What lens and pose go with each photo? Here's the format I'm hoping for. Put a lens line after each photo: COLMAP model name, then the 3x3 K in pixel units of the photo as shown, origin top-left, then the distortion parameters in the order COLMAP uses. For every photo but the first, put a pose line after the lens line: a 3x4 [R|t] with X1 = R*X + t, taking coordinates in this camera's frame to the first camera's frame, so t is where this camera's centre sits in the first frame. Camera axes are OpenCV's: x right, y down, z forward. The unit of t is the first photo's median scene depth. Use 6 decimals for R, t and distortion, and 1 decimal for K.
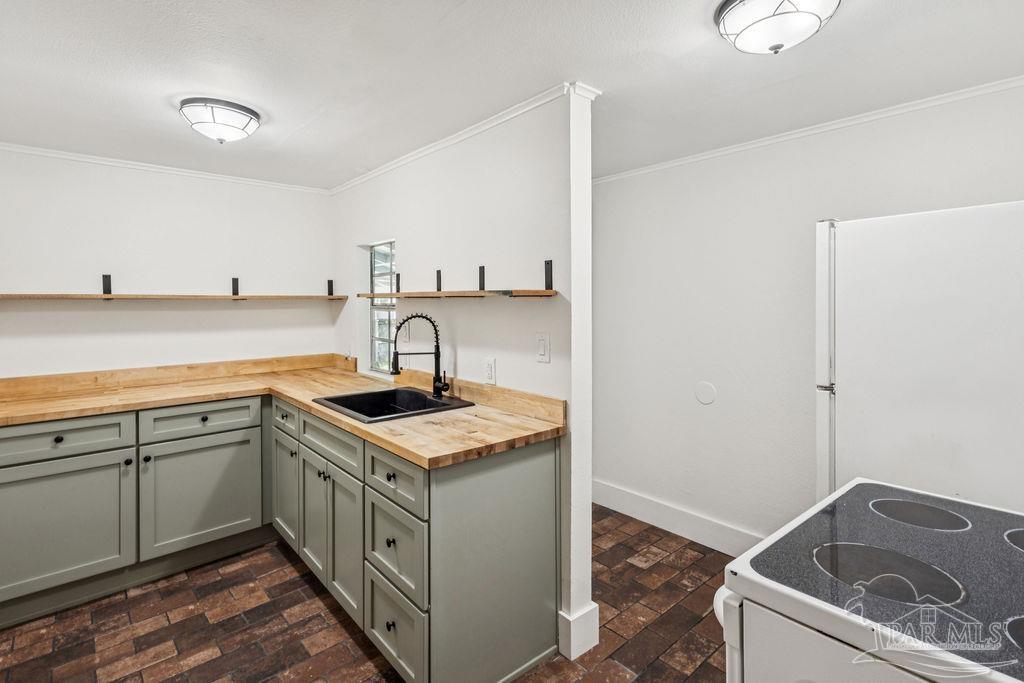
lens RADIAL K [[479.8, 0, 499.7], [0, 479.8, 307.8], [0, 0, 1]] dist [0.008264, -0.000406]
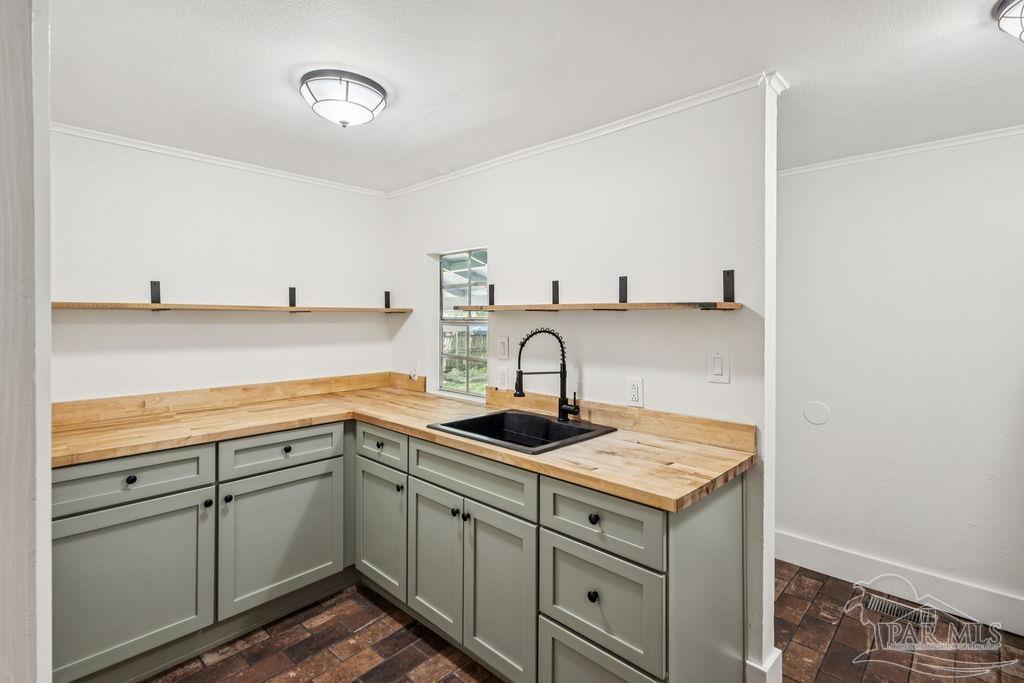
lens RADIAL K [[479.8, 0, 514.0], [0, 479.8, 321.3], [0, 0, 1]] dist [0.008264, -0.000406]
pose [[0.995703, 0.006526, 0.092376, -0.316999], [-0.006107, 0.999970, -0.004811, 0.003358], [-0.092405, 0.004227, 0.995713, 0.113556]]
